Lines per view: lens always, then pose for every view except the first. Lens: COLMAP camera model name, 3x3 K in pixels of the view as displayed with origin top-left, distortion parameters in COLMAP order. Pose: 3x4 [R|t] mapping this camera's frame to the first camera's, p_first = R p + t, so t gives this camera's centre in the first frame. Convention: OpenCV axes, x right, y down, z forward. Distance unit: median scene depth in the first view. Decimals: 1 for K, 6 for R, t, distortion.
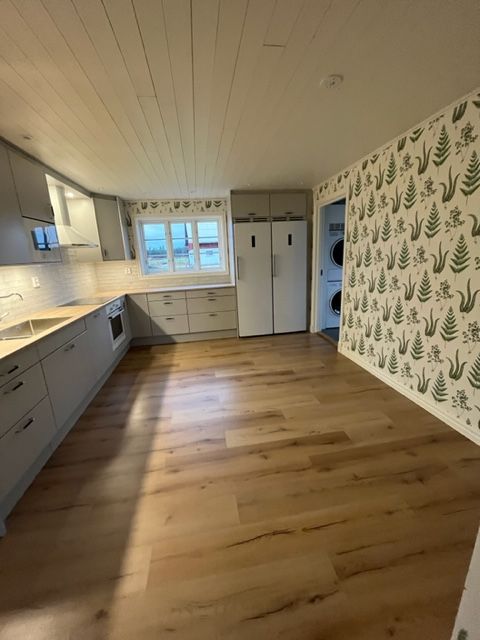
lens RADIAL K [[257.9, 0, 238.3], [0, 257.9, 317.8], [0, 0, 1]] dist [0.000146, -0.000168]
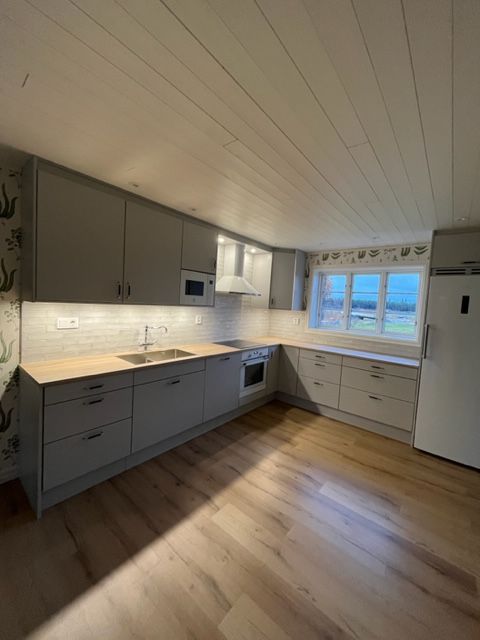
lens RADIAL K [[257.9, 0, 238.3], [0, 257.9, 317.8], [0, 0, 1]] dist [0.000146, -0.000168]
pose [[0.655511, 0.134720, -0.743072, 0.165669], [-0.268534, 0.961233, -0.062618, -0.083480], [0.705829, 0.240587, 0.666276, 0.219016]]
